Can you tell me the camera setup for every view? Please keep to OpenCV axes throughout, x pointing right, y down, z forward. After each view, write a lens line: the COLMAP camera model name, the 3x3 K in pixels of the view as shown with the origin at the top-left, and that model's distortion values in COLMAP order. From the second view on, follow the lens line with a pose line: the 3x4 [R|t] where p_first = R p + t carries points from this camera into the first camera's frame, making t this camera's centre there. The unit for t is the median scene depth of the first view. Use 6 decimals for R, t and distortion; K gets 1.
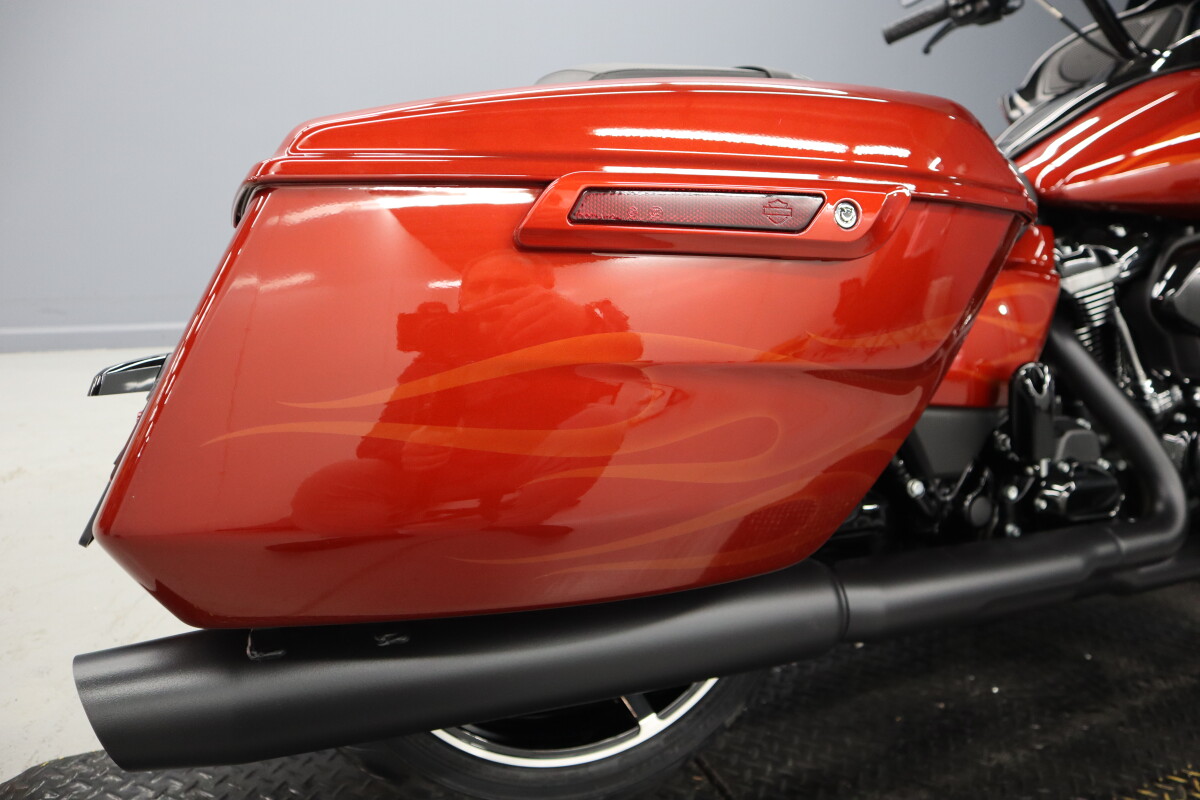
lens RADIAL K [[840.5, 0, 600.0], [0, 840.5, 400.0], [0, 0, 1]] dist [-0.124545, 0.068122]
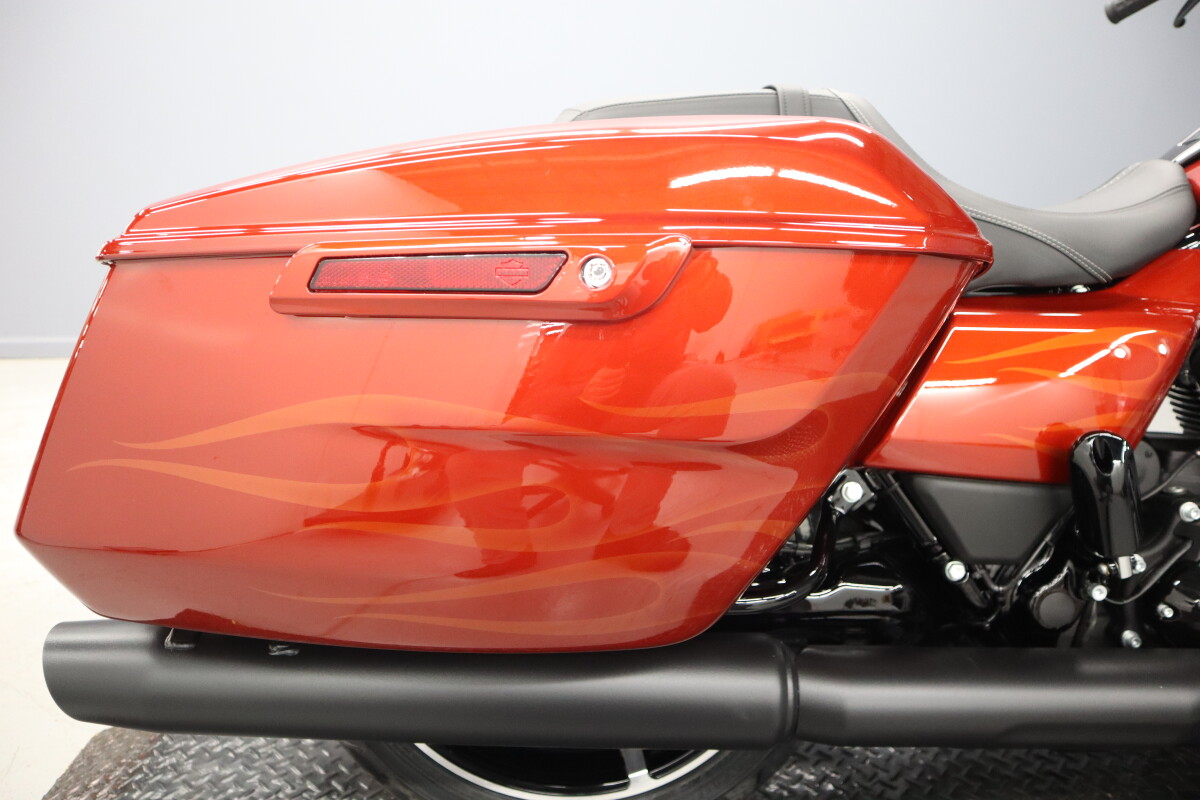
lens RADIAL K [[831.7, 0, 600.0], [0, 831.7, 400.0], [0, 0, 1]] dist [-0.121567, 0.077570]
pose [[0.915642, 0.047720, -0.399153, 0.413512], [-0.051750, 0.998660, 0.000680, -0.053726], [0.398650, 0.020034, 0.916884, 0.112994]]
